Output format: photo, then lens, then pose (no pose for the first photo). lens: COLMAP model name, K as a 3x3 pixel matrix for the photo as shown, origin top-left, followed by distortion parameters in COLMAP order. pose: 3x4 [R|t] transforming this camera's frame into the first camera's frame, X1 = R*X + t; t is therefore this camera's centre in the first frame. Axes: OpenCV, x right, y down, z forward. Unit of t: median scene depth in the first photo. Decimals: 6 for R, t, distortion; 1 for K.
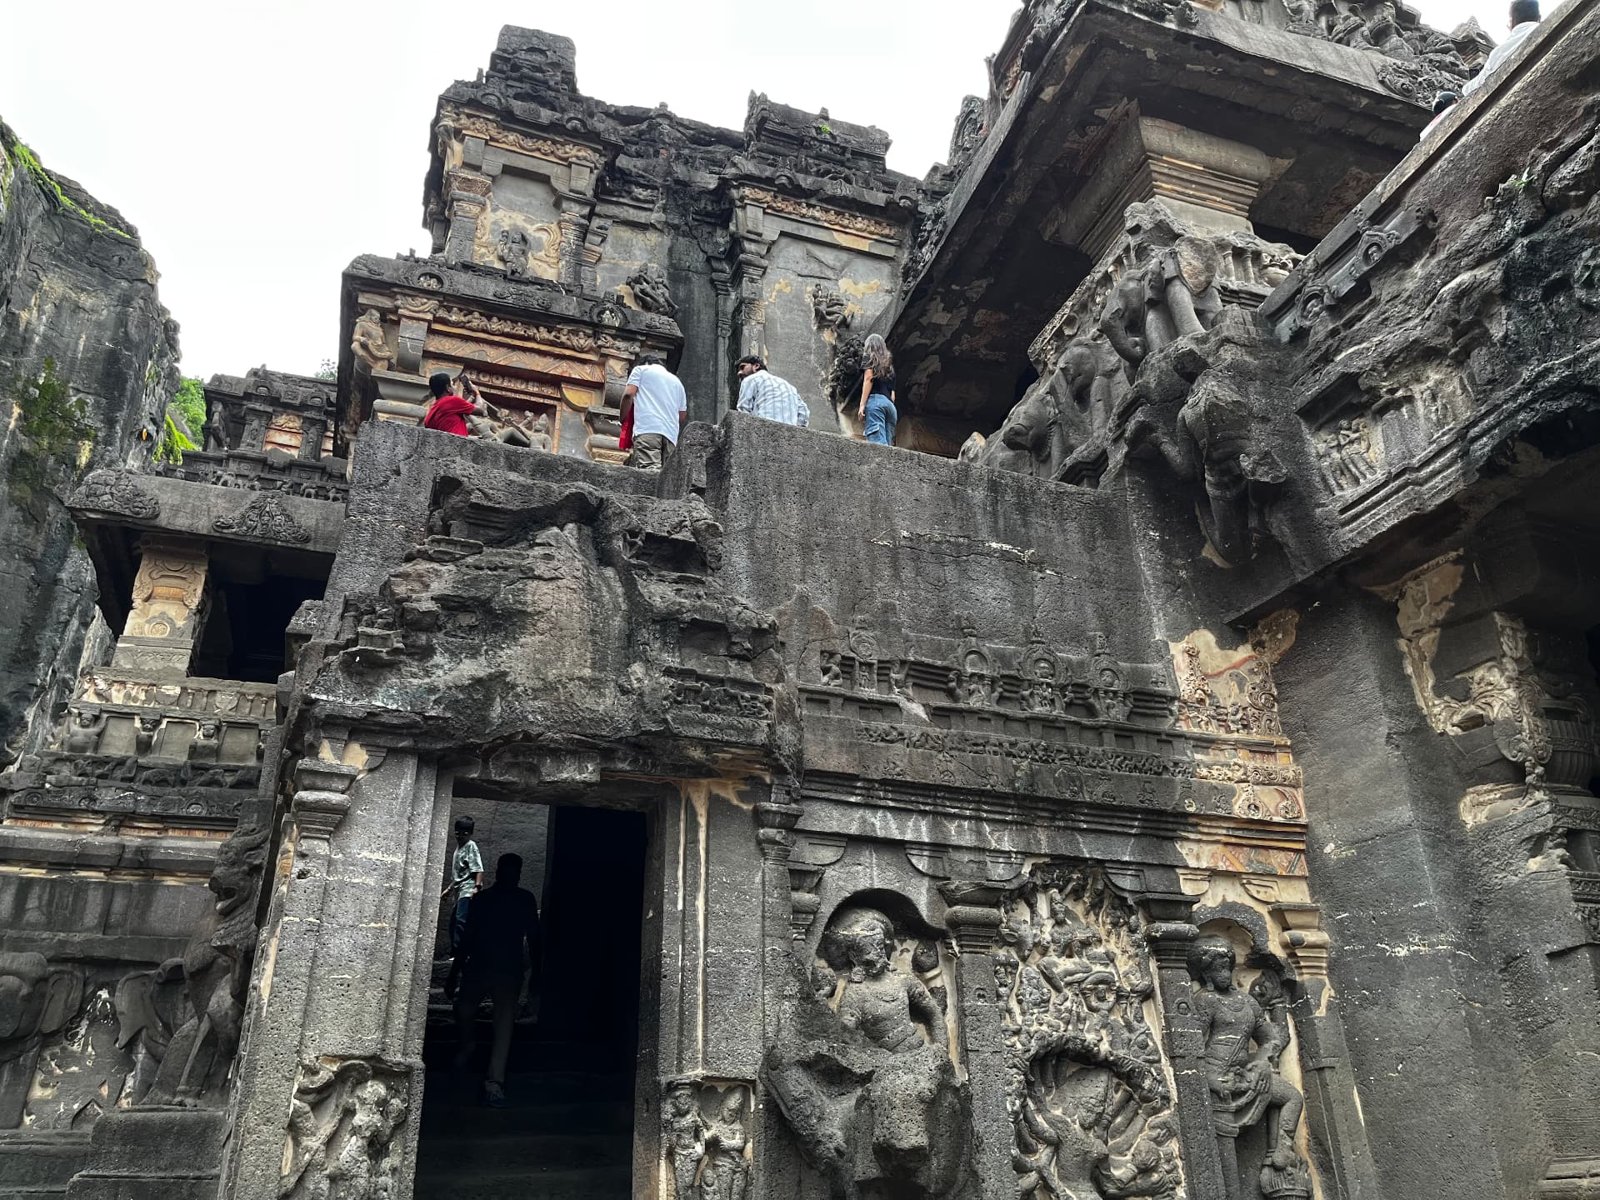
lens RADIAL K [[1322.8, 0, 807.0], [0, 1322.8, 522.7], [0, 0, 1]] dist [0.097438, -0.166337]
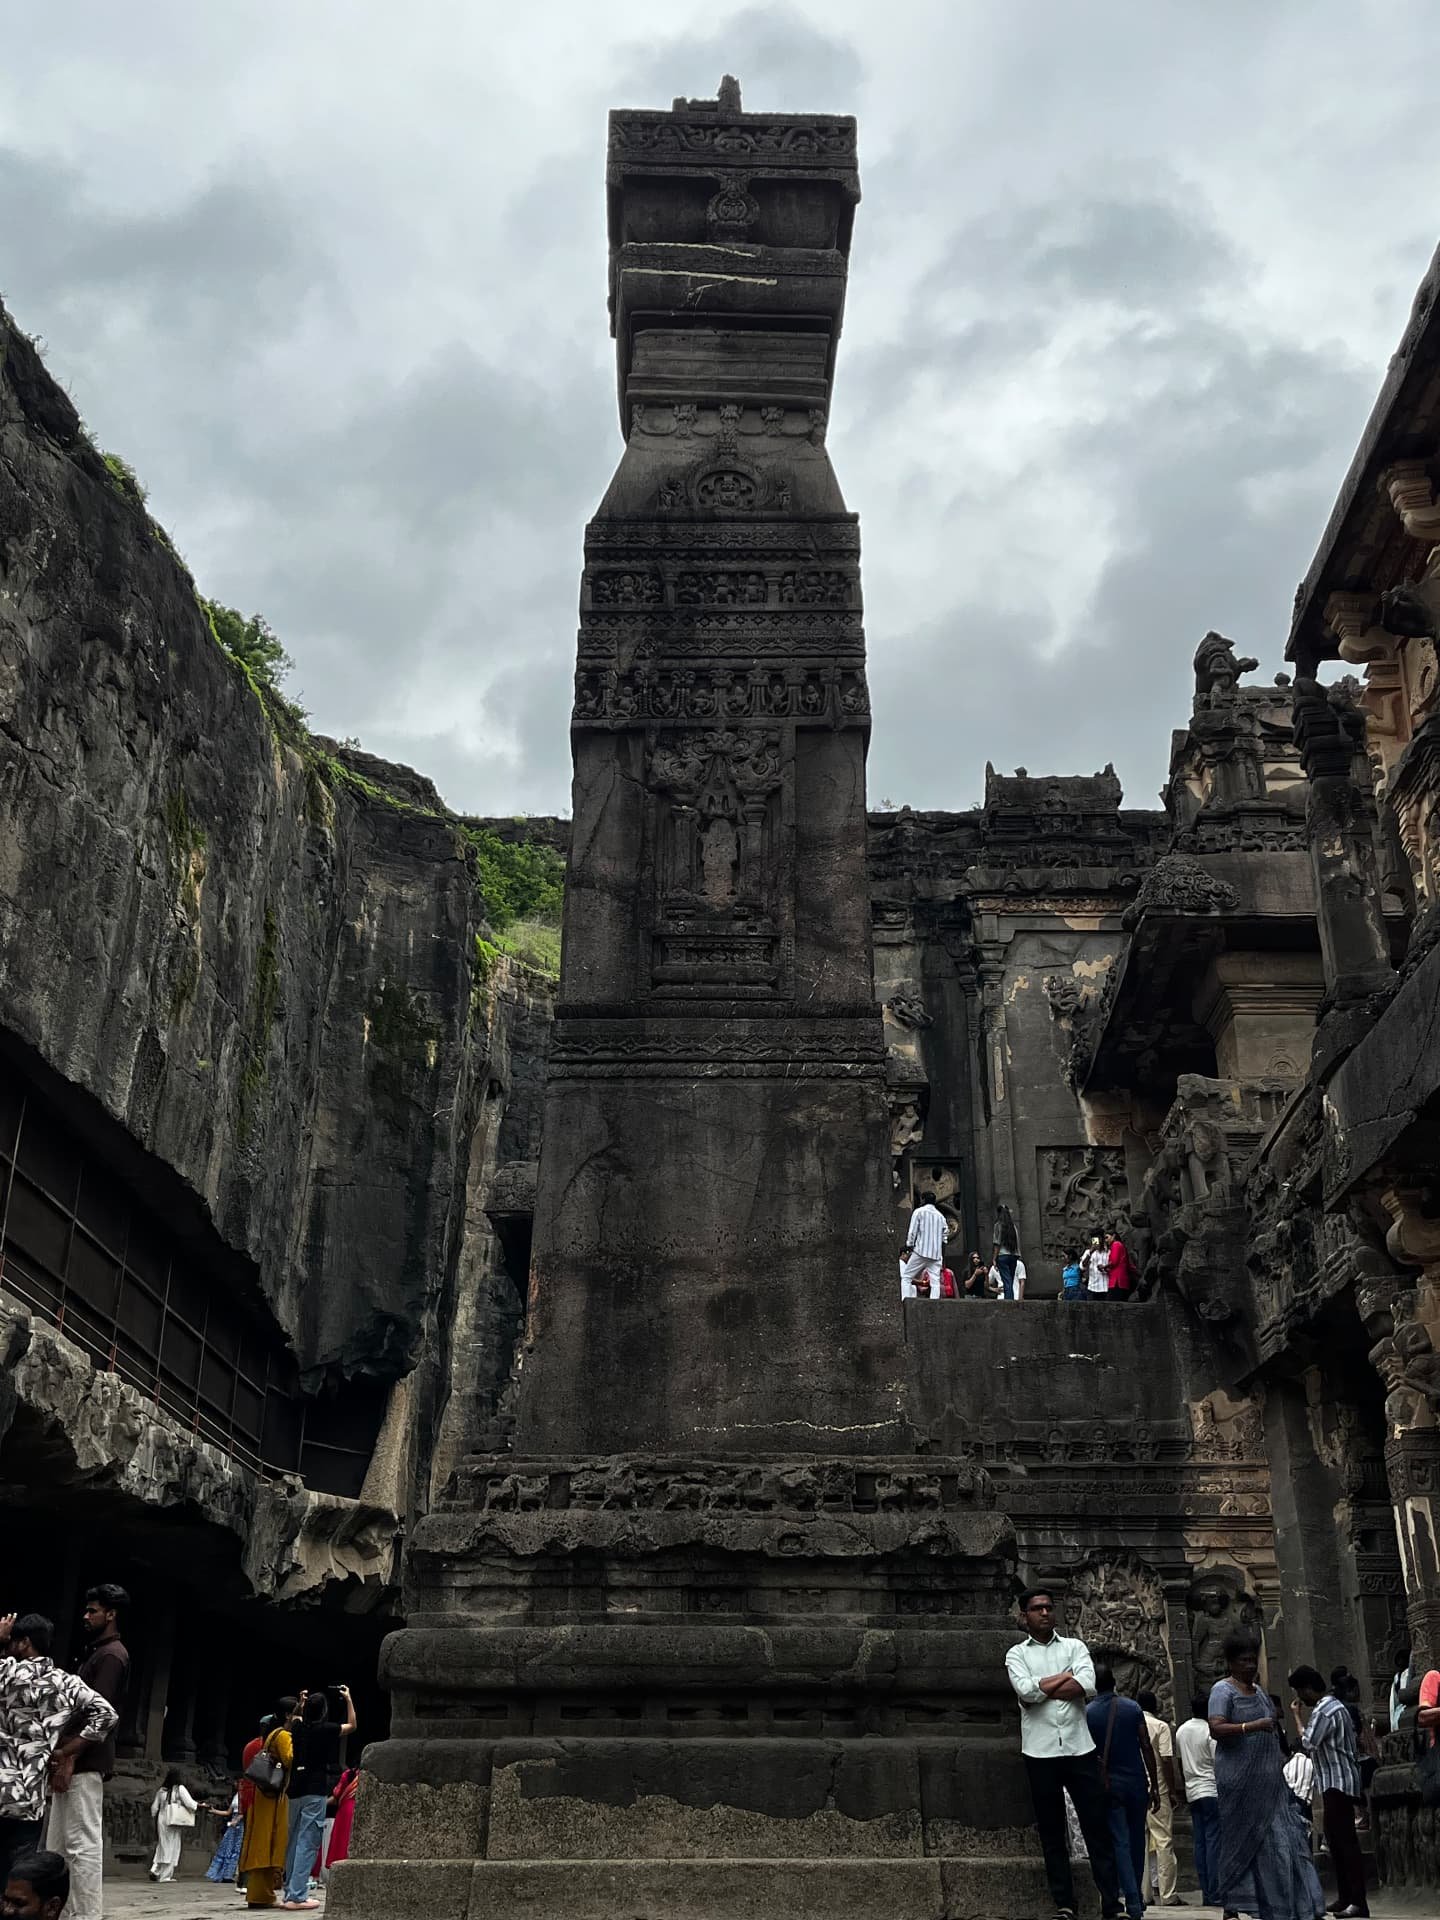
lens RADIAL K [[1804.6, 0, 720.0], [0, 1804.6, 960.0], [0, 0, 1]] dist [0.137846, -0.260103]
pose [[0.946005, -0.128700, -0.297509, 0.468776], [0.136822, 0.990574, 0.006545, -0.557164], [0.293863, -0.046898, 0.954696, -1.331947]]
